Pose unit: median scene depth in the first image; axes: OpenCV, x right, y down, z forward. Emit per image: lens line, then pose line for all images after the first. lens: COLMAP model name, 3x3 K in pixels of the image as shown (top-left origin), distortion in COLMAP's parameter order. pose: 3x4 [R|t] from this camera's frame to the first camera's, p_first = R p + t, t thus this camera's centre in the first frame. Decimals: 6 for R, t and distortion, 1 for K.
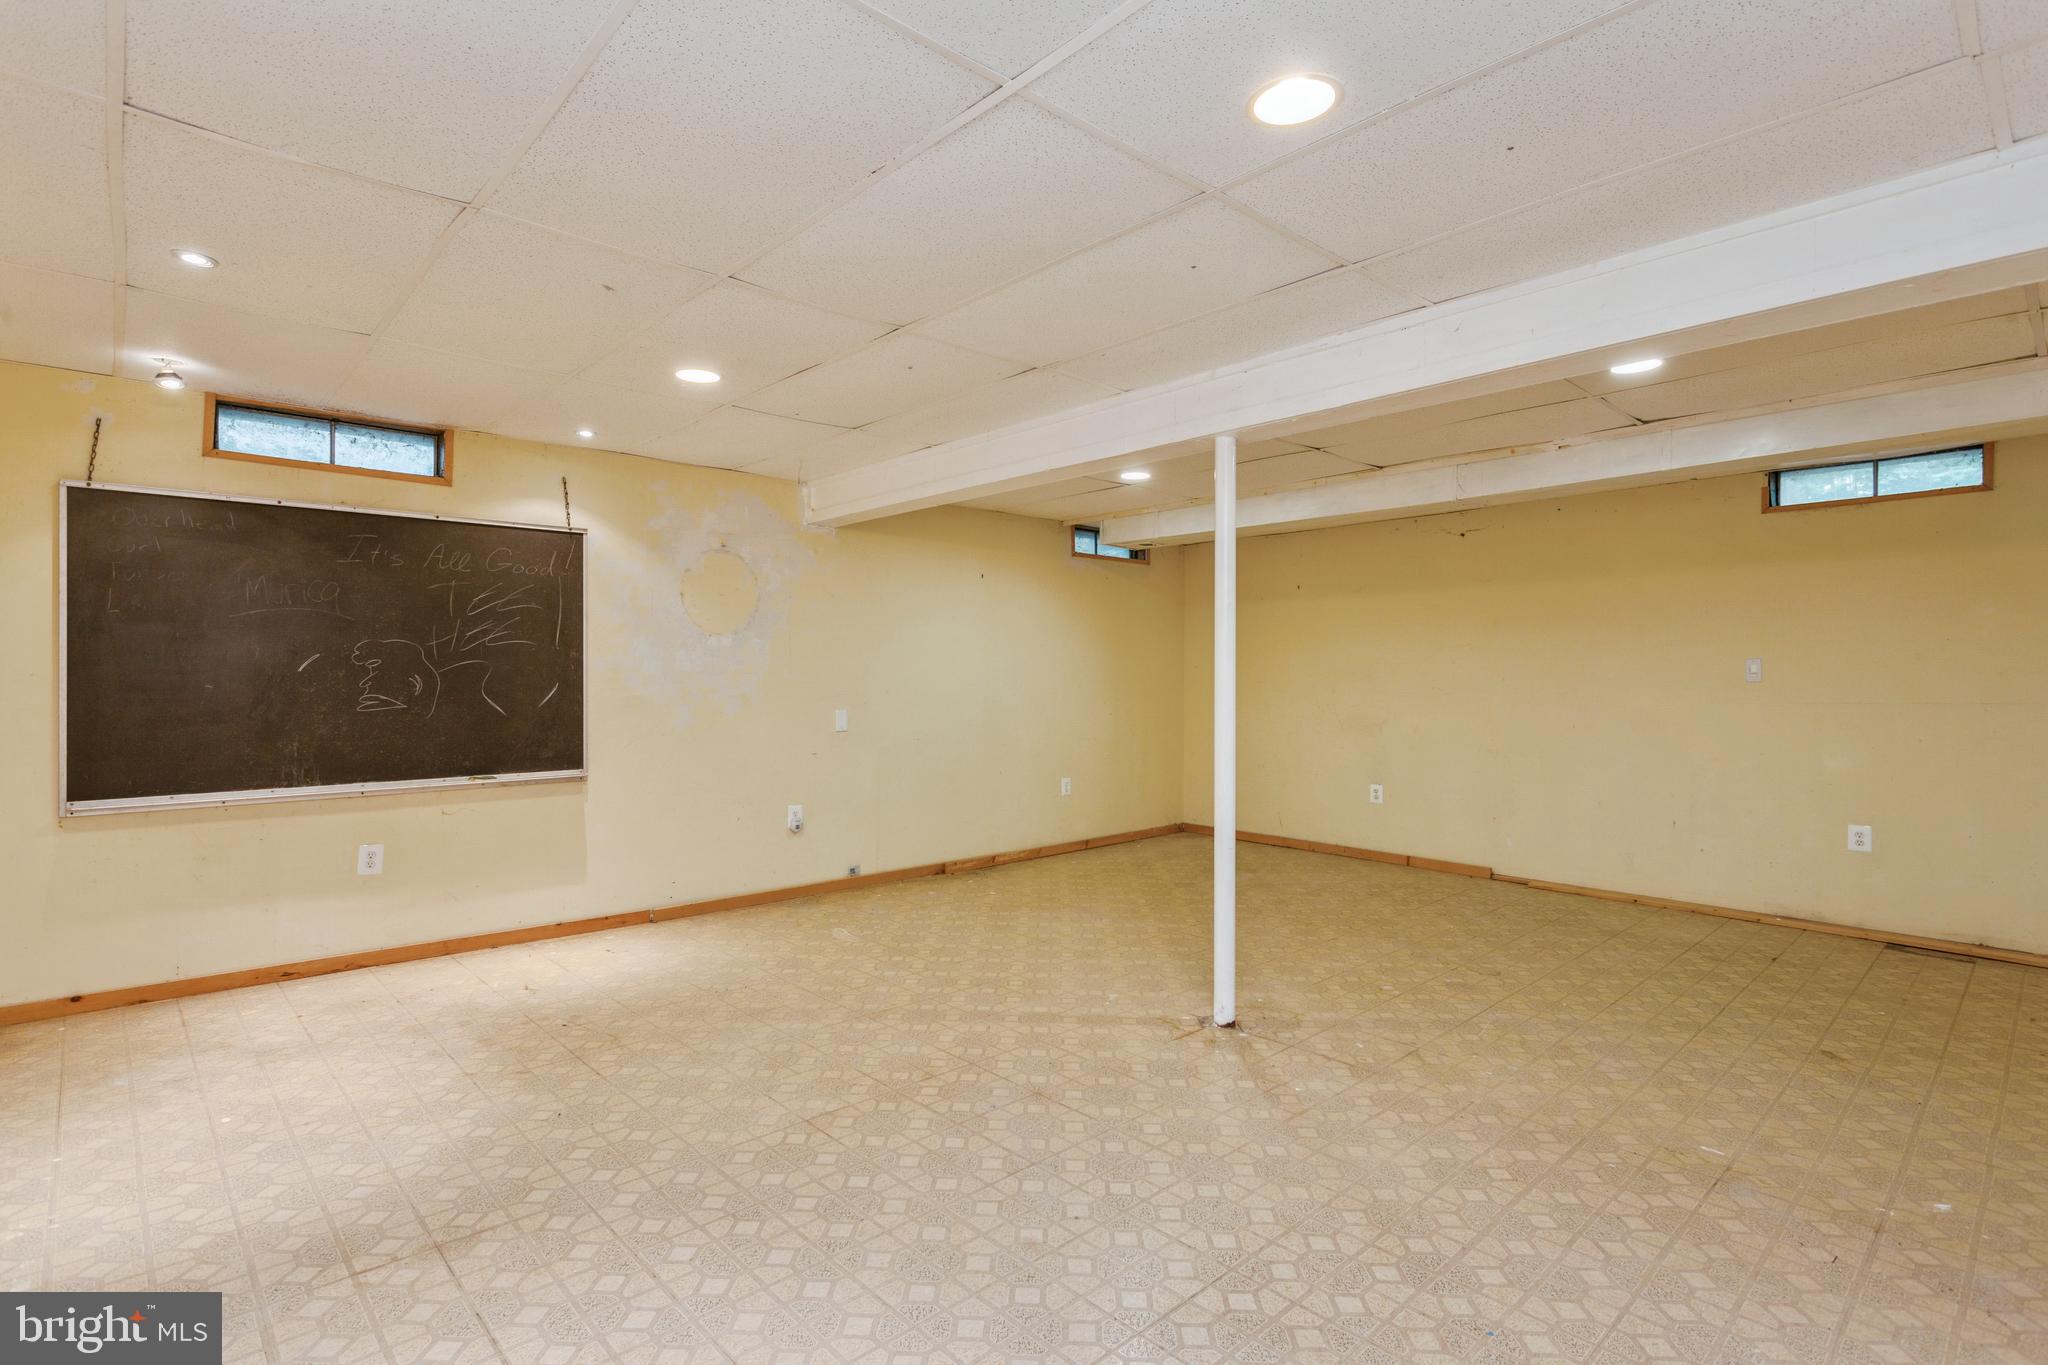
lens RADIAL K [[989.2, 0, 1024.0], [0, 989.2, 682.5], [0, 0, 1]] dist [-0.000197, -0.000123]
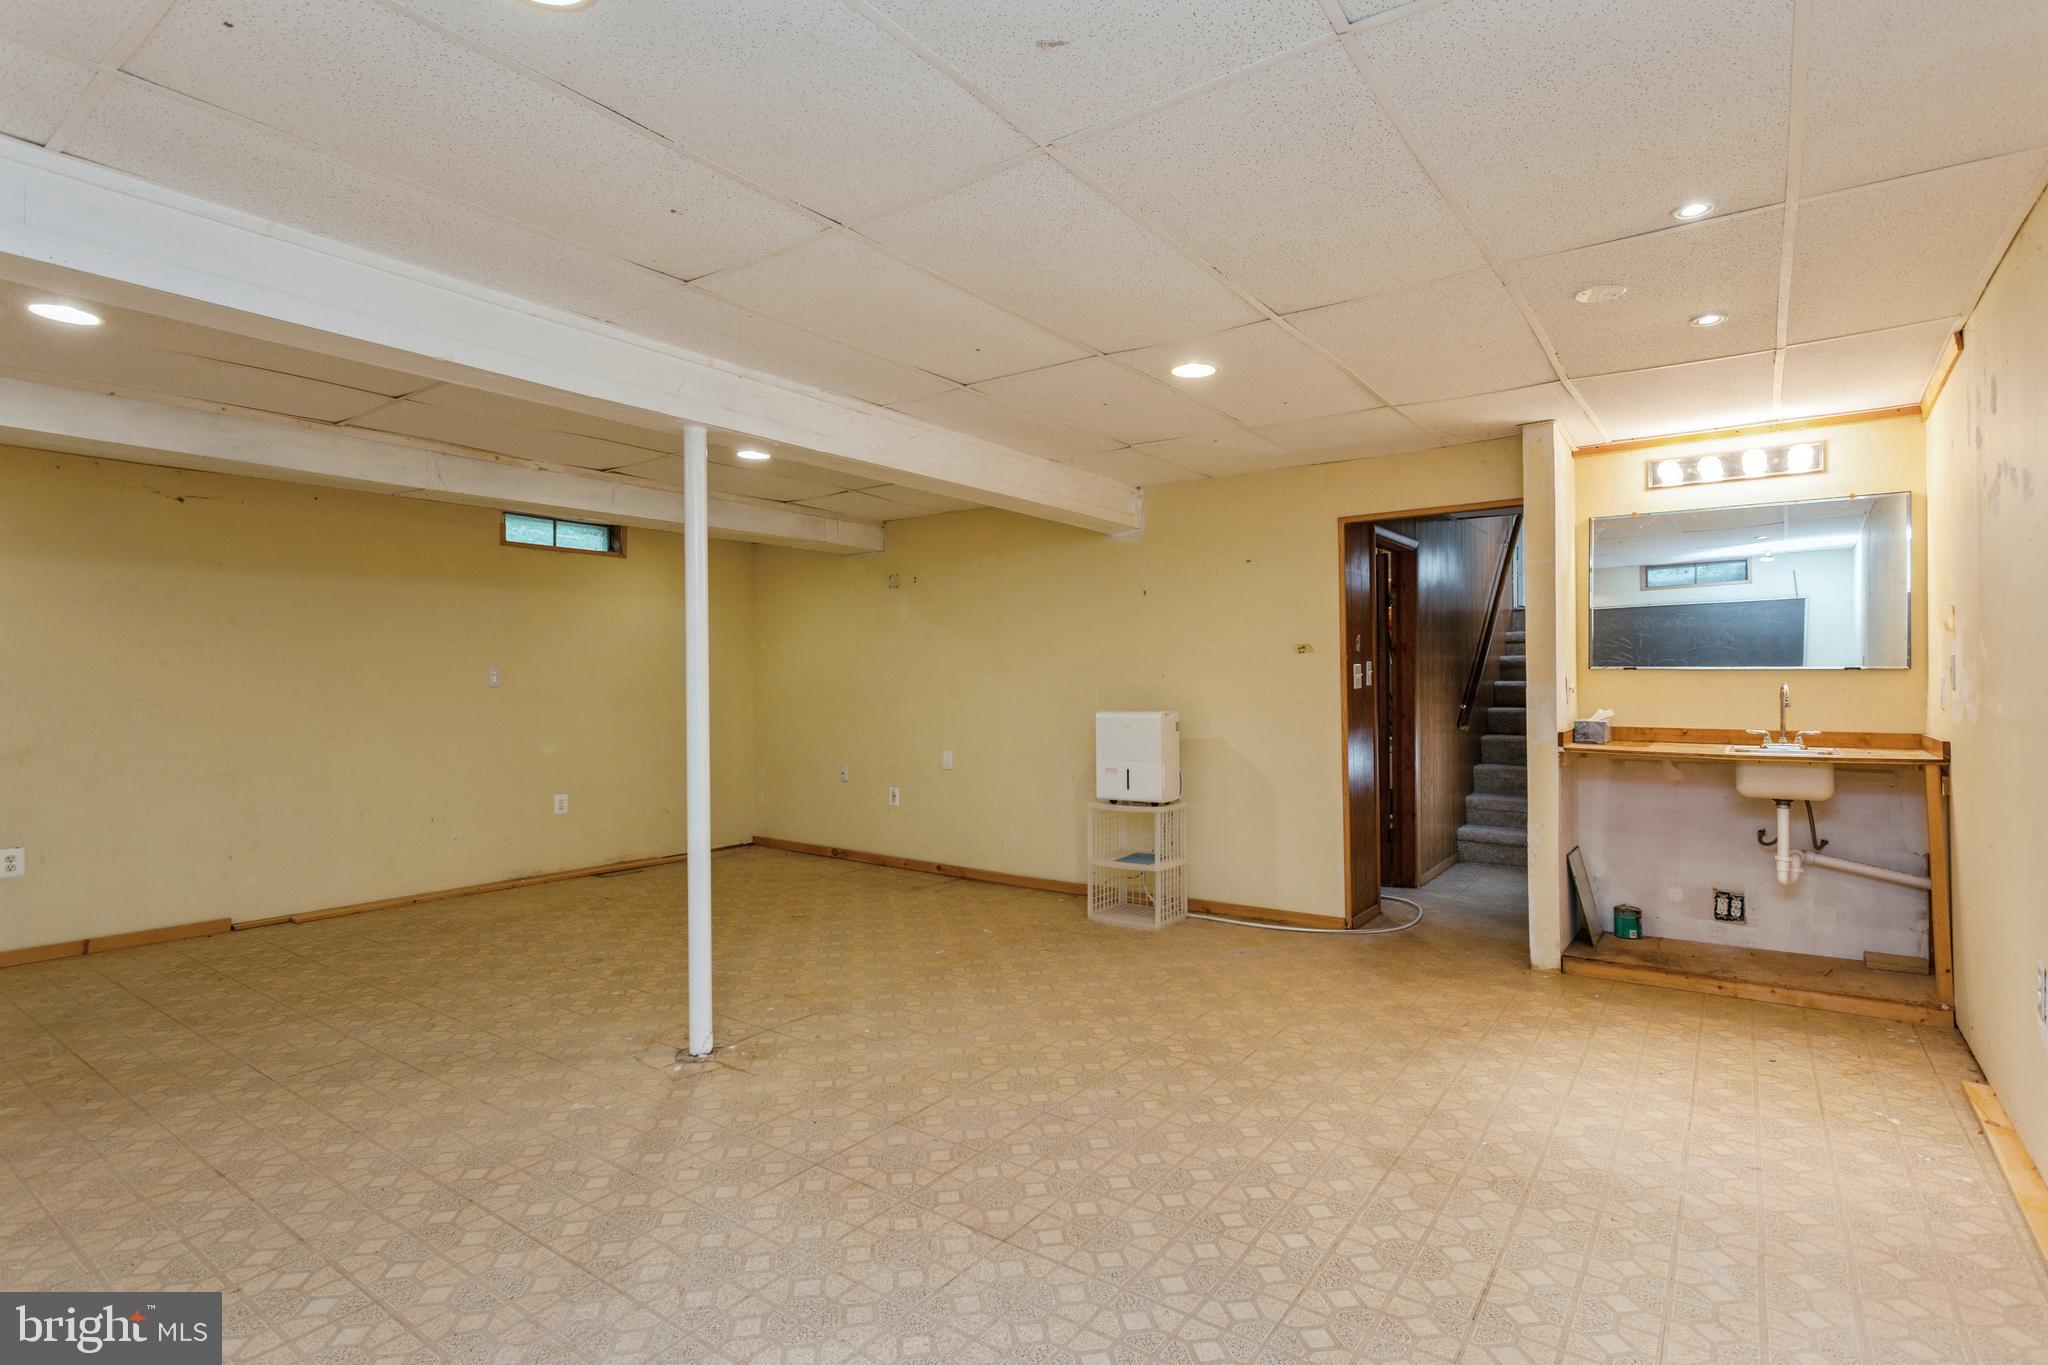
lens RADIAL K [[989.2, 0, 1024.0], [0, 989.2, 682.5], [0, 0, 1]] dist [-0.000197, -0.000123]
pose [[-0.190478, -0.002739, 0.981688, -0.875670], [0.008848, 0.999951, 0.004506, -0.008887], [-0.981652, 0.009545, -0.190444, 0.986816]]
